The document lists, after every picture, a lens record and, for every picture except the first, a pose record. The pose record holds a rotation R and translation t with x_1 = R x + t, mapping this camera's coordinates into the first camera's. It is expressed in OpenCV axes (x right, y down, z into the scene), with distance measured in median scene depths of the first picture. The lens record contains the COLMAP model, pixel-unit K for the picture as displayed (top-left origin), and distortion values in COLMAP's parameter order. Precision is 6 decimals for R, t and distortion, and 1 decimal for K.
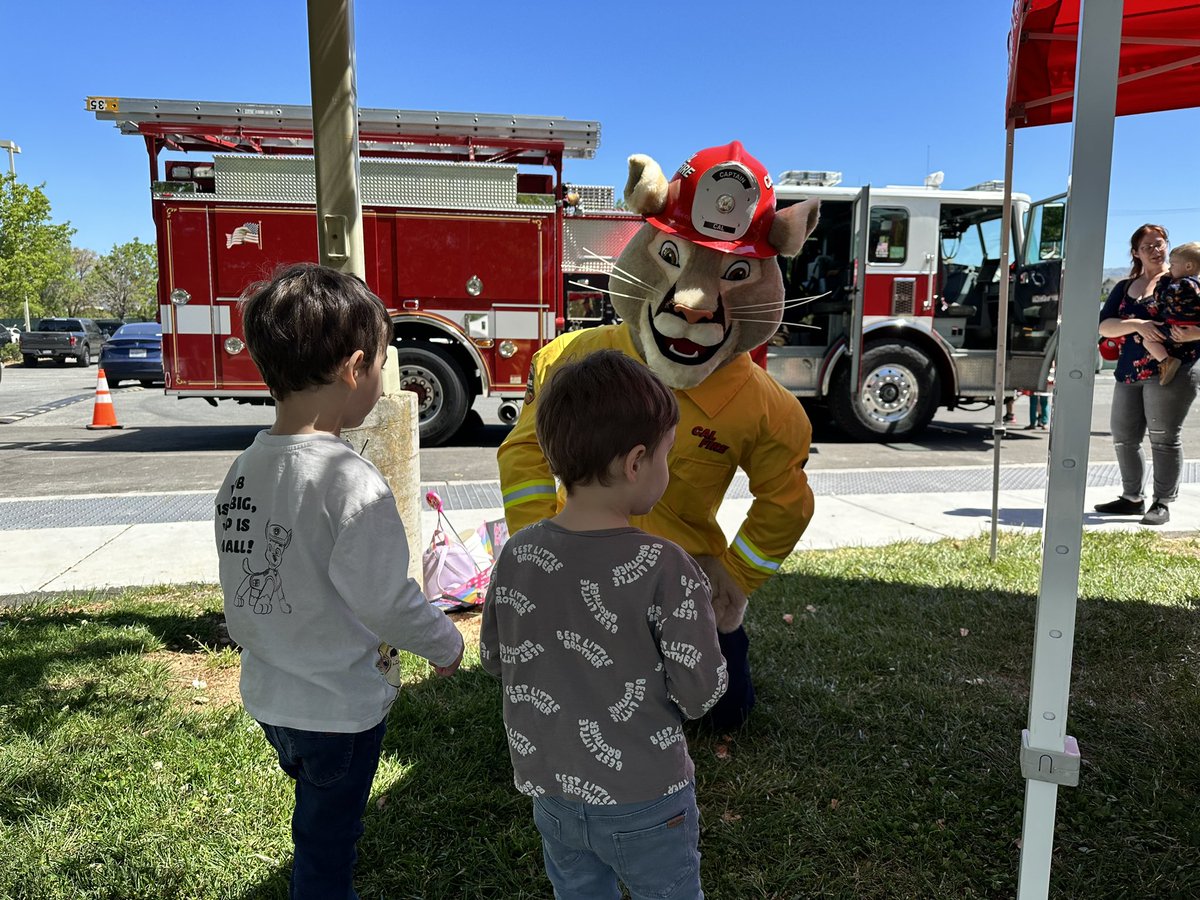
lens RADIAL K [[700.7, 0, 600.0], [0, 700.7, 450.0], [0, 0, 1]] dist [-0.004531, -0.001305]
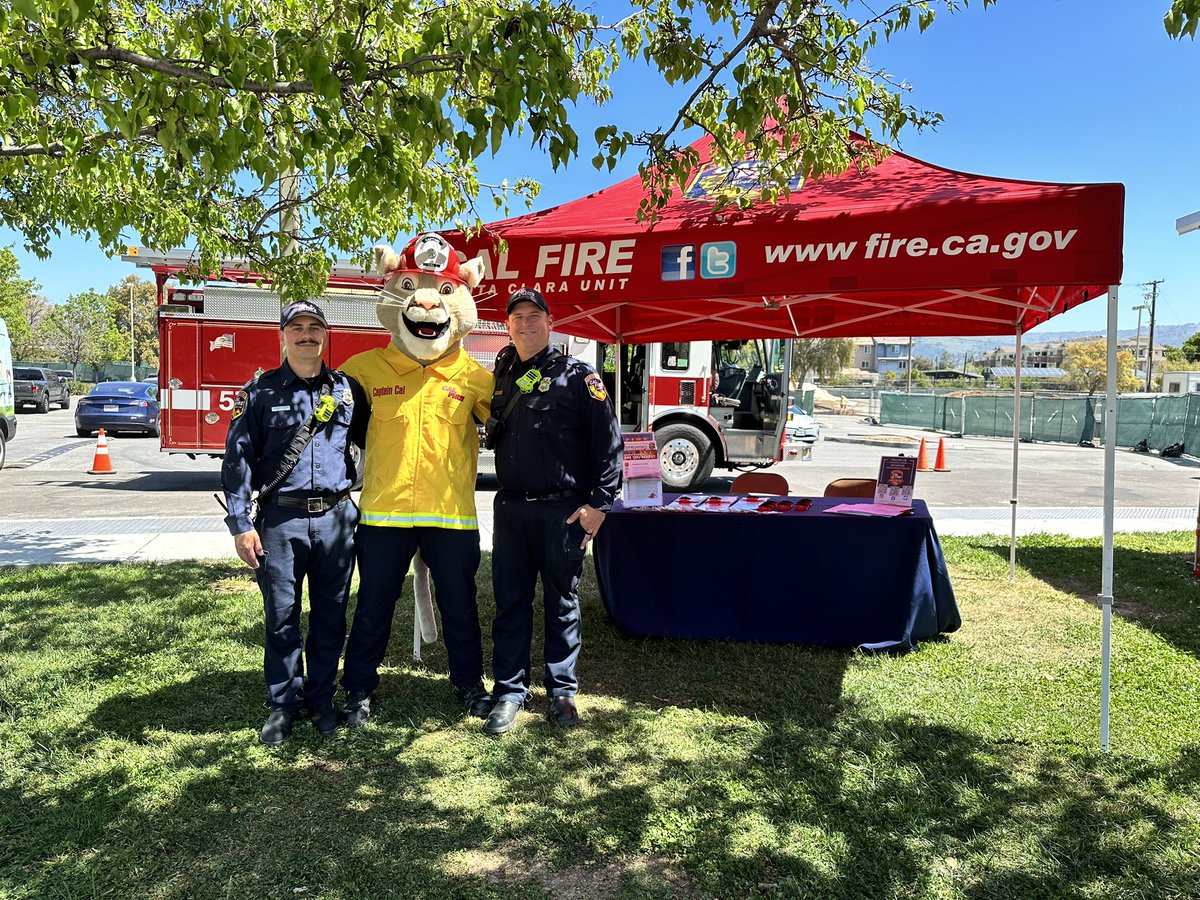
lens RADIAL K [[700.7, 0, 600.0], [0, 700.7, 450.0], [0, 0, 1]] dist [-0.004531, -0.001305]
pose [[0.997309, 0.019518, 0.070662, 0.152923], [-0.014664, 0.997538, -0.068579, 0.002267], [-0.071827, 0.067358, 0.995140, -0.431166]]
